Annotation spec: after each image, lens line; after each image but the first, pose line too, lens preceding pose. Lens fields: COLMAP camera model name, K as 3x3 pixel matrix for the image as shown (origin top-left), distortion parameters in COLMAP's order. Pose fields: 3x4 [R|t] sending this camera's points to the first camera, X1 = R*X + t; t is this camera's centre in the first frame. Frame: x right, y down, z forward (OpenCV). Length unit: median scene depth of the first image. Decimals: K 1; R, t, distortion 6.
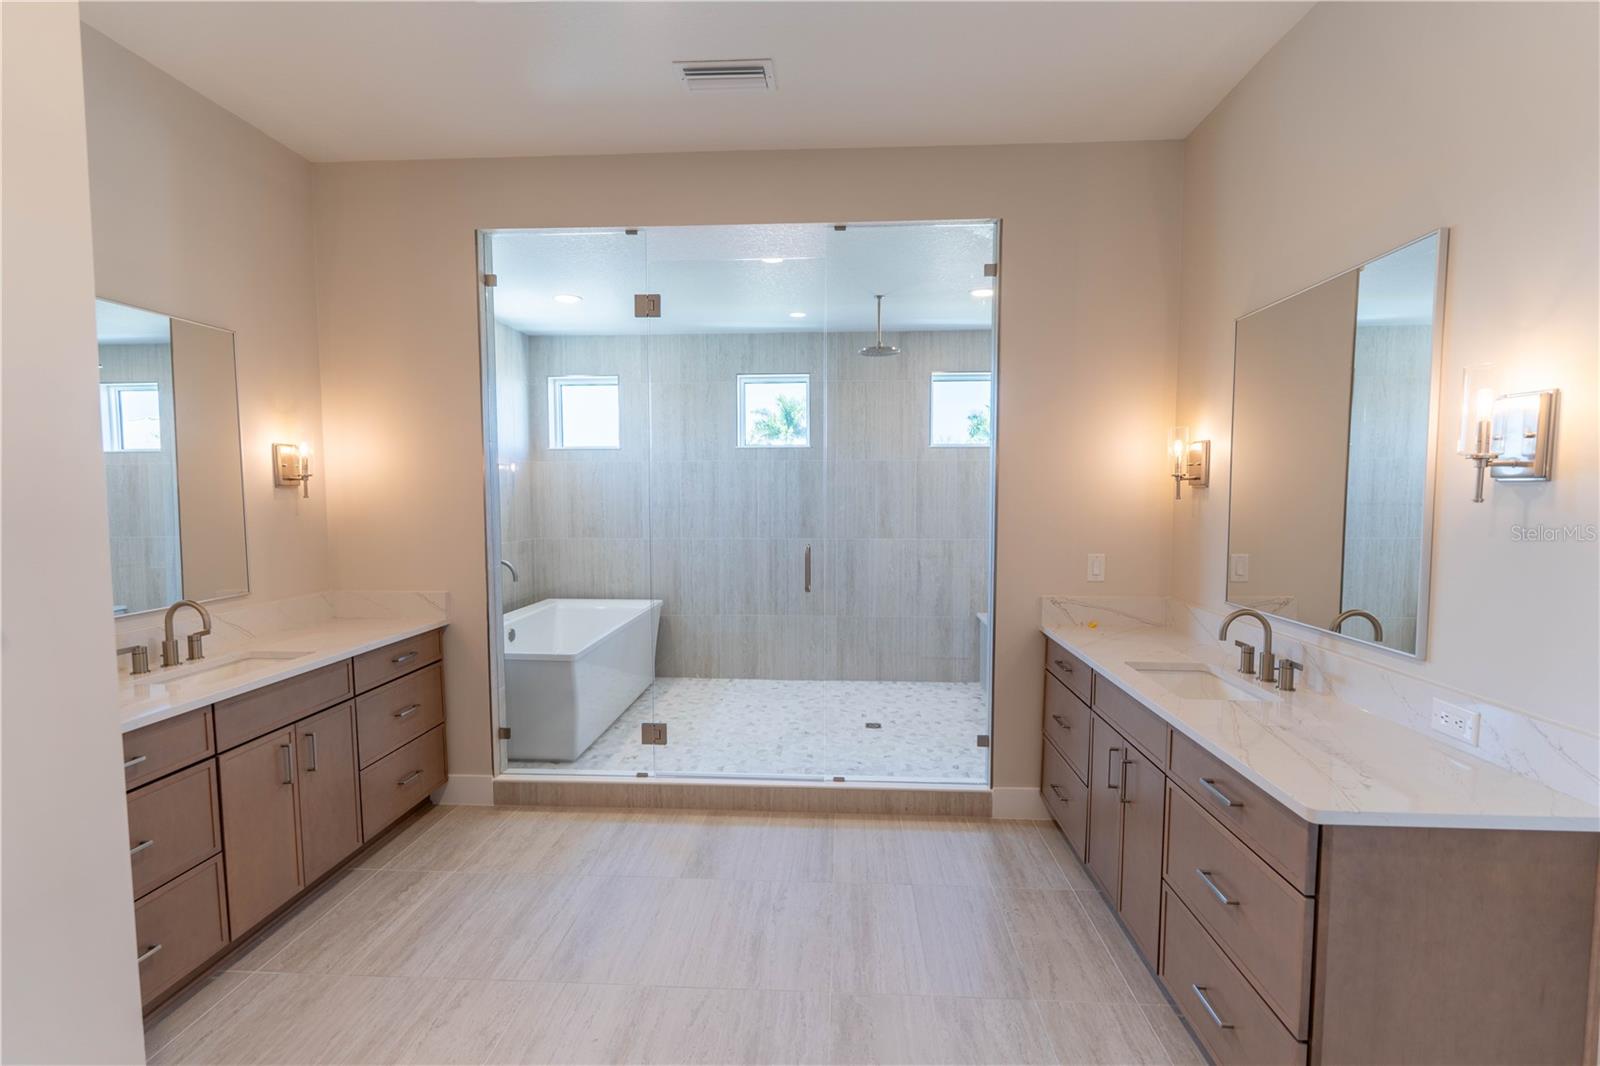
lens RADIAL K [[693.5, 0, 802.4], [0, 693.5, 536.9], [0, 0, 1]] dist [-0.002209, 0.000447]
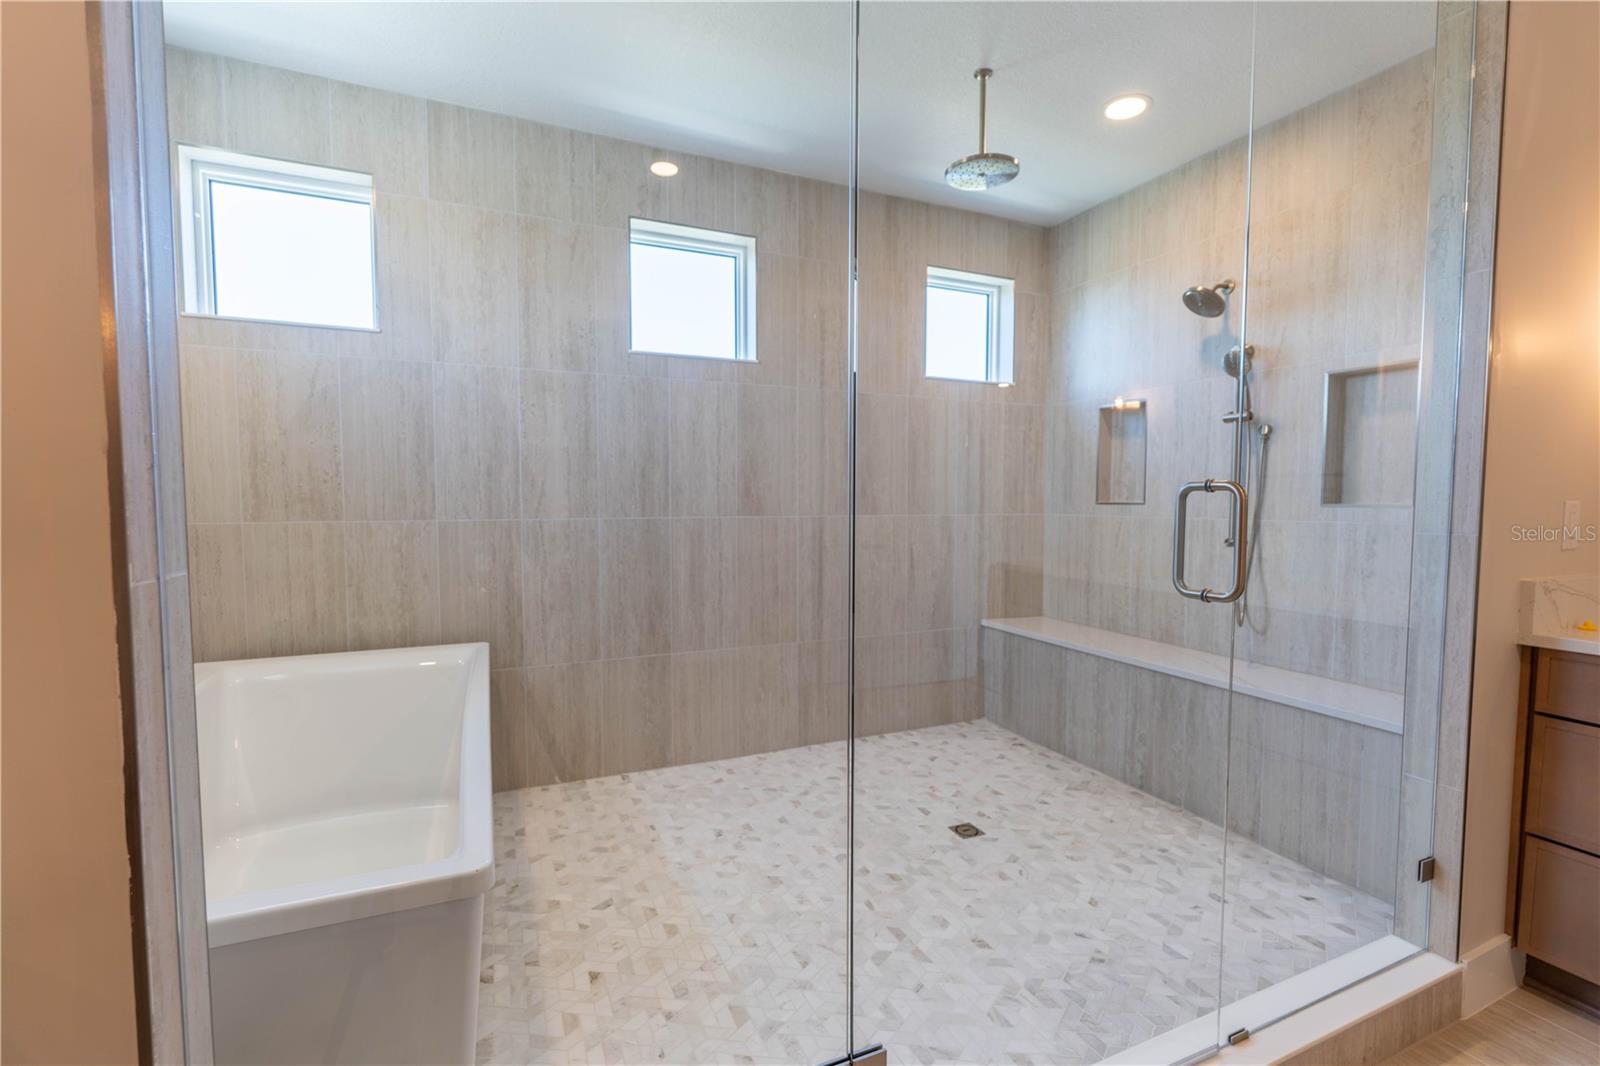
lens RADIAL K [[693.5, 0, 799.1], [0, 693.5, 537.1], [0, 0, 1]] dist [-0.002209, 0.000447]
pose [[0.889157, -0.021387, 0.457101, -0.231589], [0.025697, 0.999665, -0.003213, 0.023086], [-0.456879, 0.014603, 0.889409, 0.457400]]
